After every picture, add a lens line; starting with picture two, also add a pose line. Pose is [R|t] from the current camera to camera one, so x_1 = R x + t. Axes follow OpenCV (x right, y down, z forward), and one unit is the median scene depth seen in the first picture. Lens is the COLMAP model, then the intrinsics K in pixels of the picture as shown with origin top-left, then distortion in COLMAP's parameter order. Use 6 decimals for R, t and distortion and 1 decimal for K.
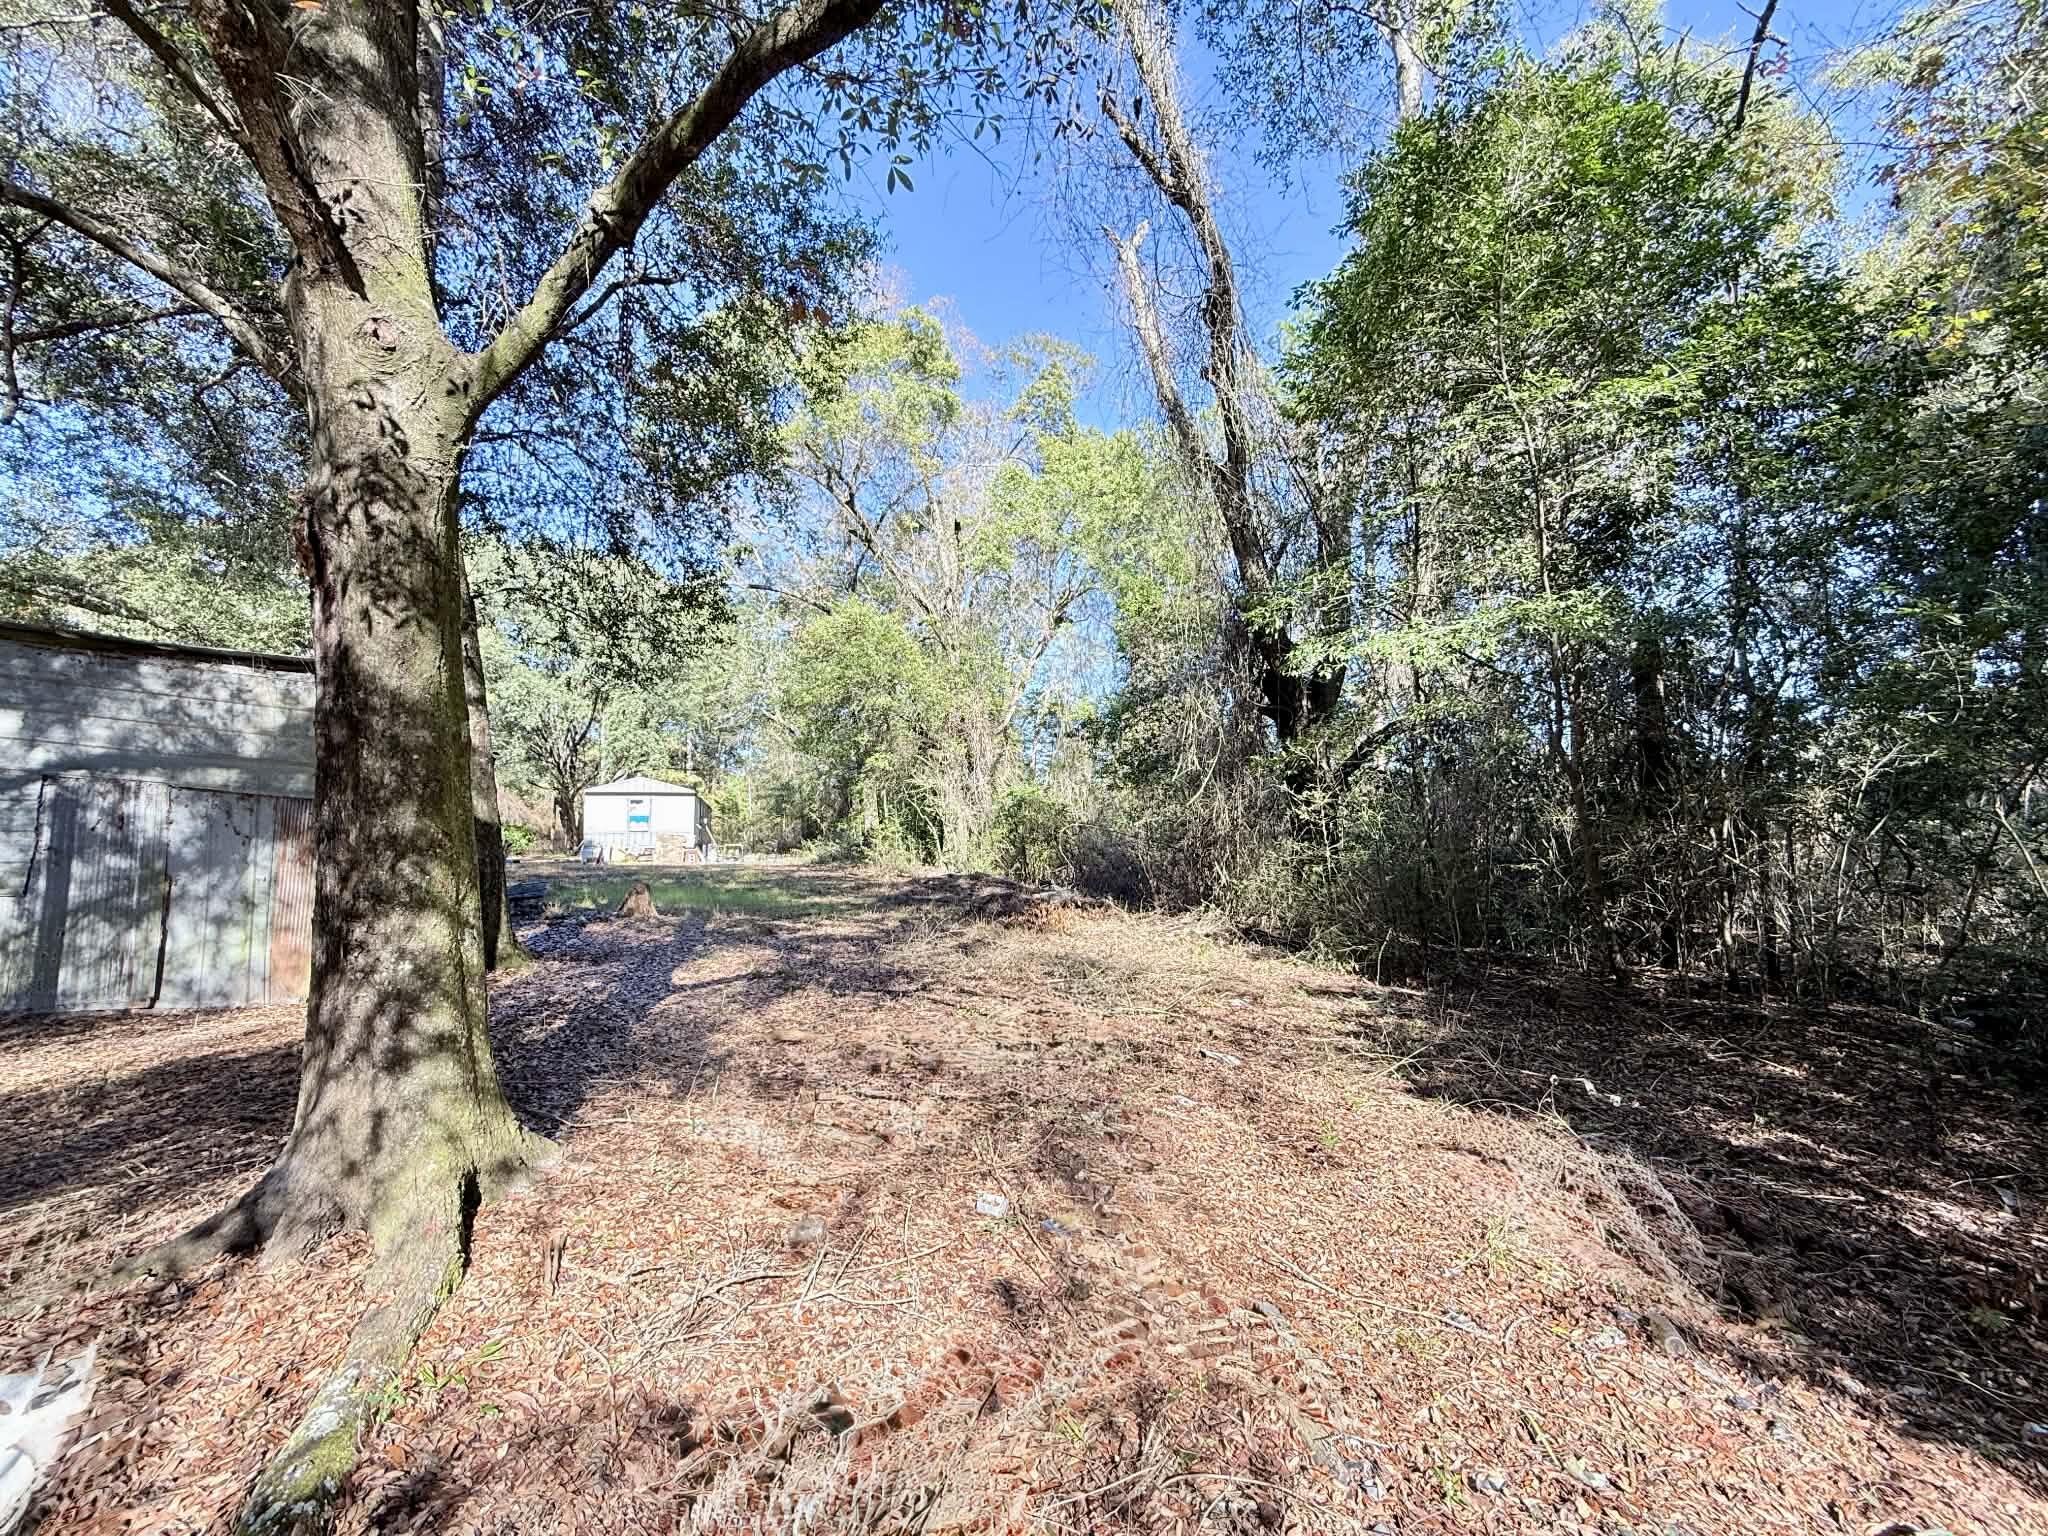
lens RADIAL K [[803.1, 0, 1027.9], [0, 803.1, 769.3], [0, 0, 1]] dist [-0.000591, 0.000275]
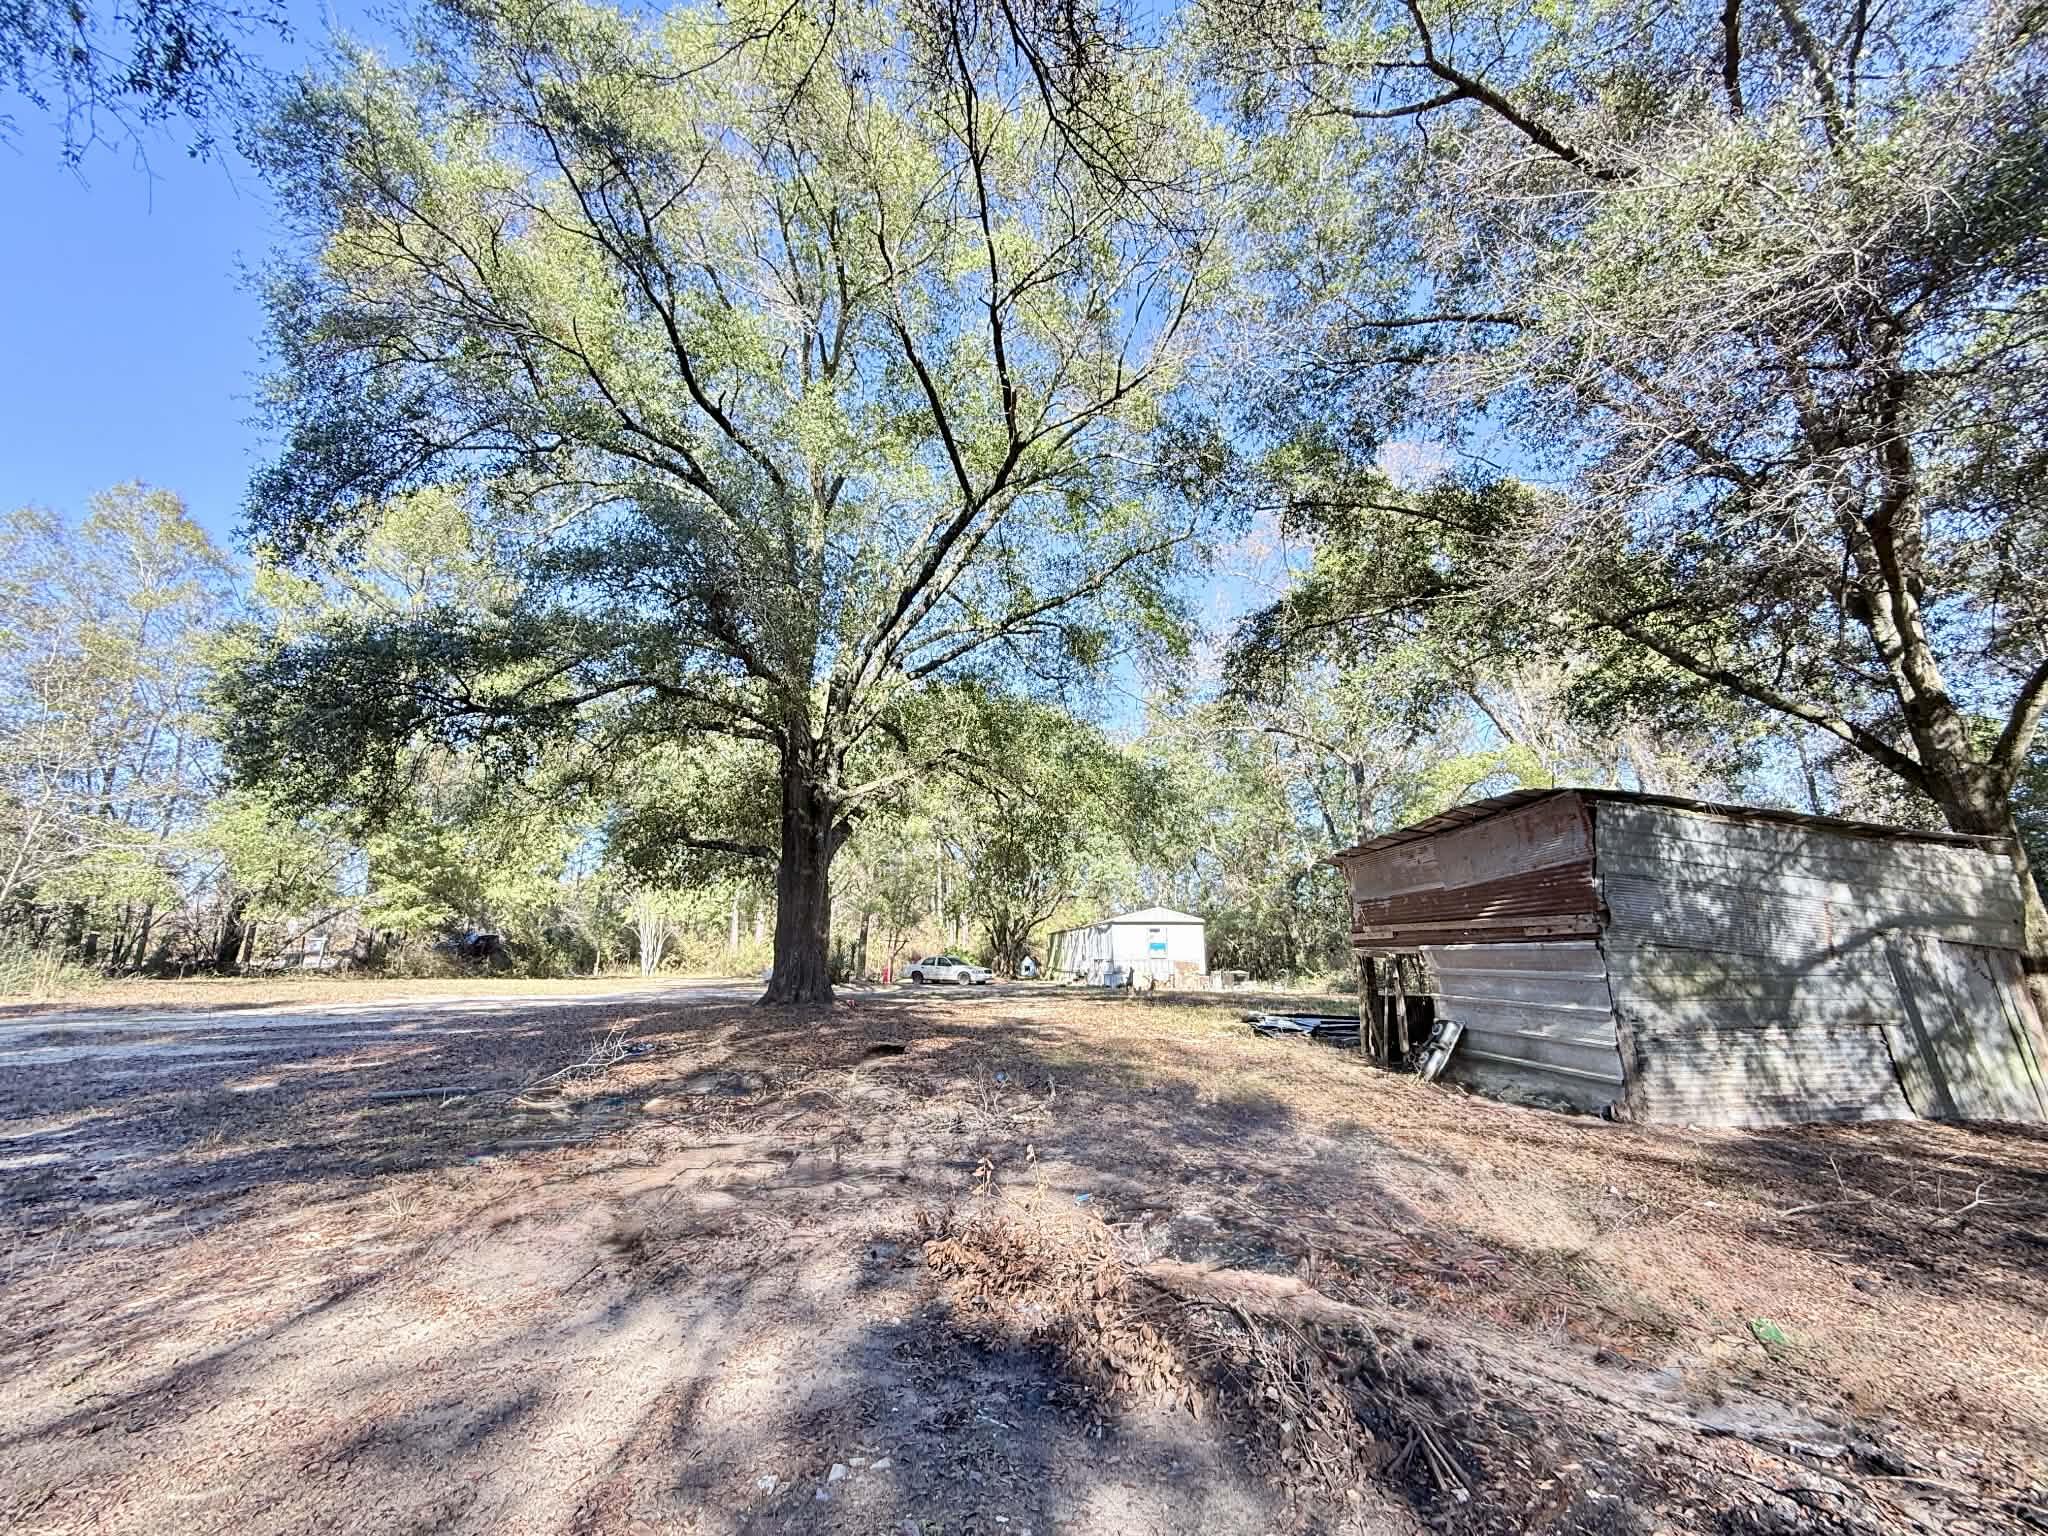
lens RADIAL K [[803.1, 0, 1025.7], [0, 803.1, 771.7], [0, 0, 1]] dist [-0.000591, 0.000275]
pose [[0.976353, -0.039599, -0.212526, -2.230643], [0.008081, 0.989079, -0.147167, -0.068922], [0.216032, 0.141970, 0.966010, -0.616230]]
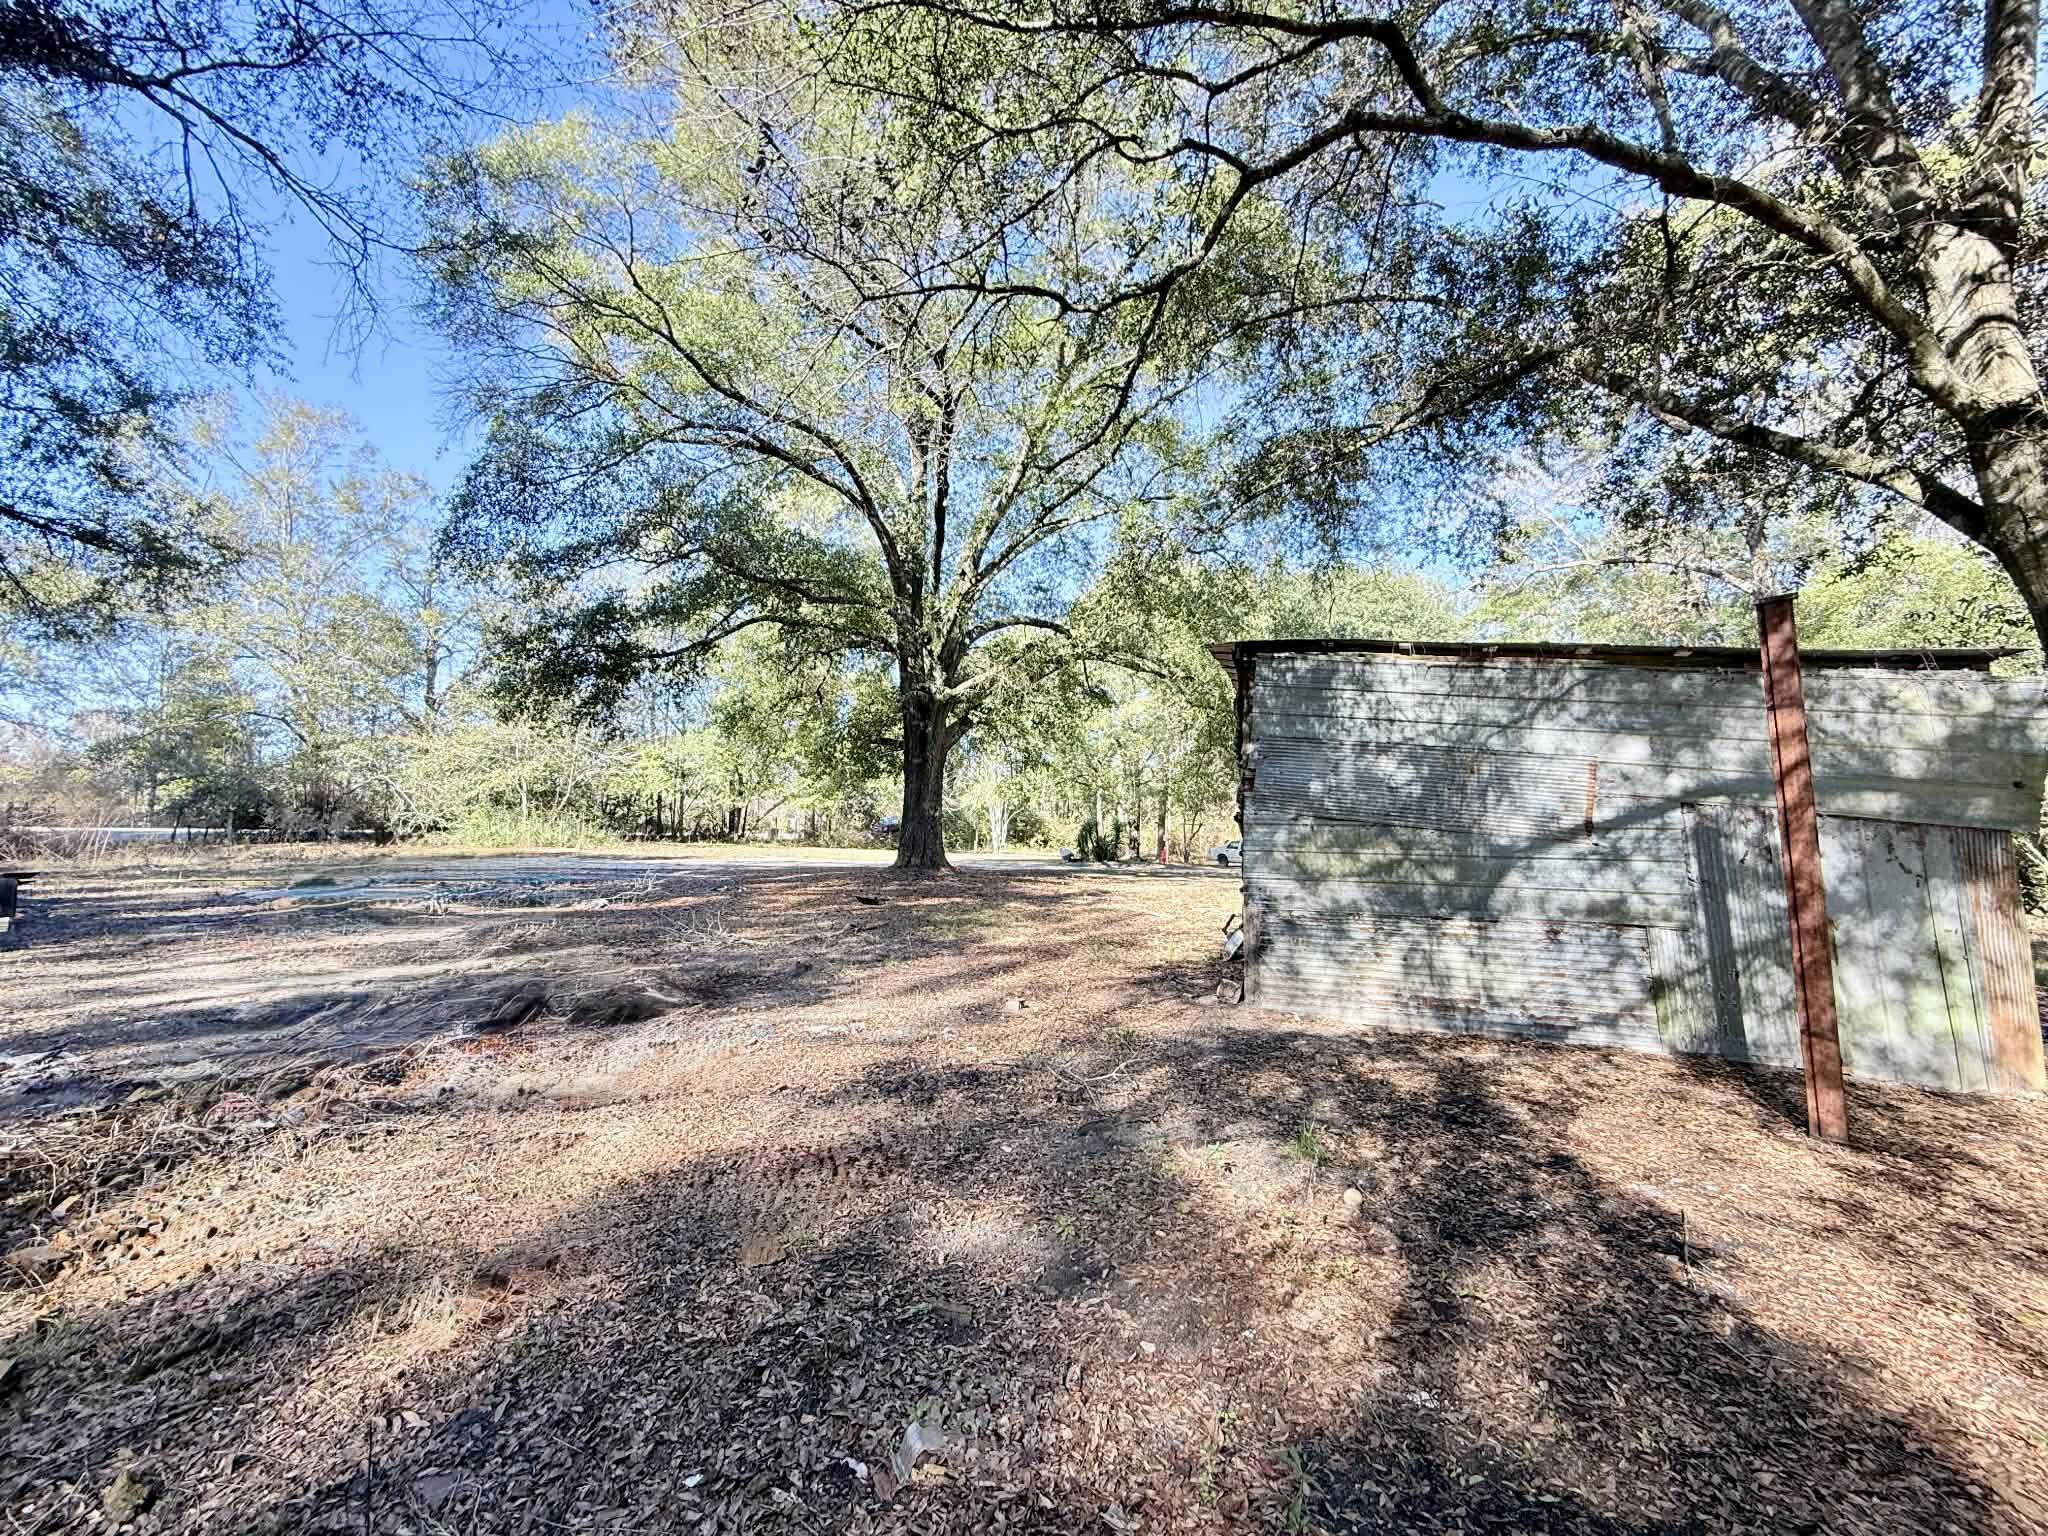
lens RADIAL K [[803.1, 0, 1021.0], [0, 803.1, 770.5], [0, 0, 1]] dist [-0.000591, 0.000275]
pose [[0.735061, -0.031740, -0.677257, -1.112641], [0.025359, 0.999492, -0.019319, -0.030436], [0.677526, -0.002974, 0.735493, -0.216052]]
